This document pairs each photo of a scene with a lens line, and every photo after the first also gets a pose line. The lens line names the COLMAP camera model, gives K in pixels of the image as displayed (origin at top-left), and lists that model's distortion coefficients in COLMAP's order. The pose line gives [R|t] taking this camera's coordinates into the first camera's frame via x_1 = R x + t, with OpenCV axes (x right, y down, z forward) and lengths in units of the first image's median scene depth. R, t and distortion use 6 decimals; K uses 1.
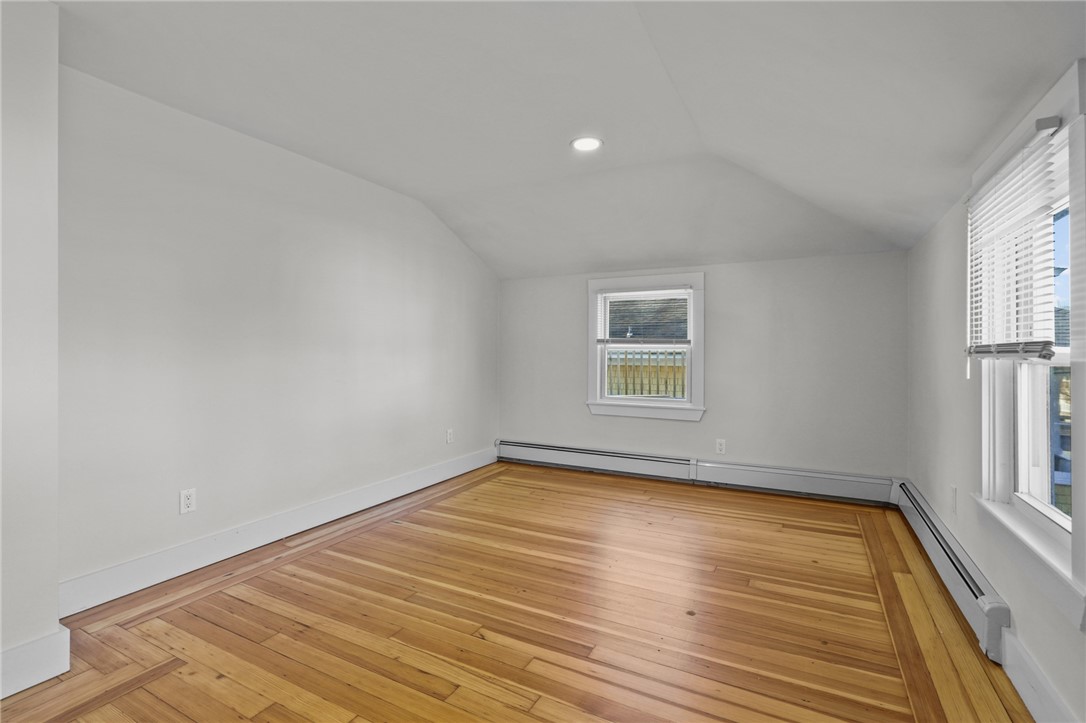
lens RADIAL K [[501.7, 0, 541.9], [0, 501.7, 355.9], [0, 0, 1]] dist [-0.001244, -0.000319]
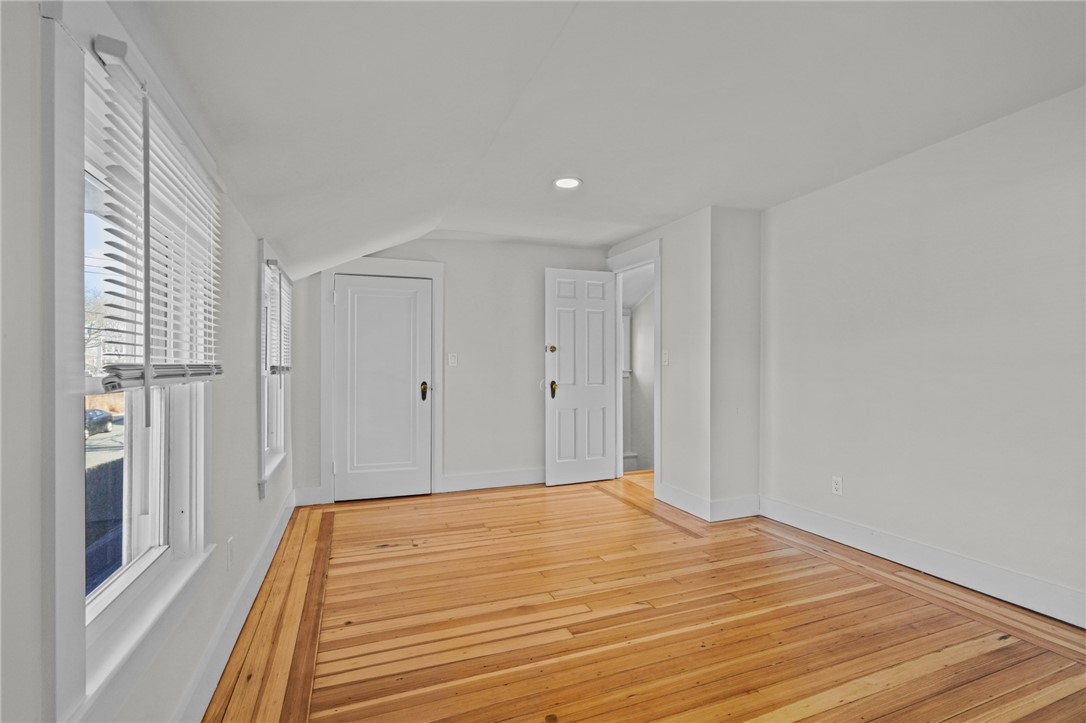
lens RADIAL K [[490.5, 0, 545.3], [0, 490.5, 364.9], [0, 0, 1]] dist [-0.003600, -0.000038]
pose [[-0.650225, -0.004043, -0.759731, 0.678807], [-0.003400, 0.999991, -0.002411, -0.013887], [0.759734, 0.001015, -0.650233, 1.154930]]
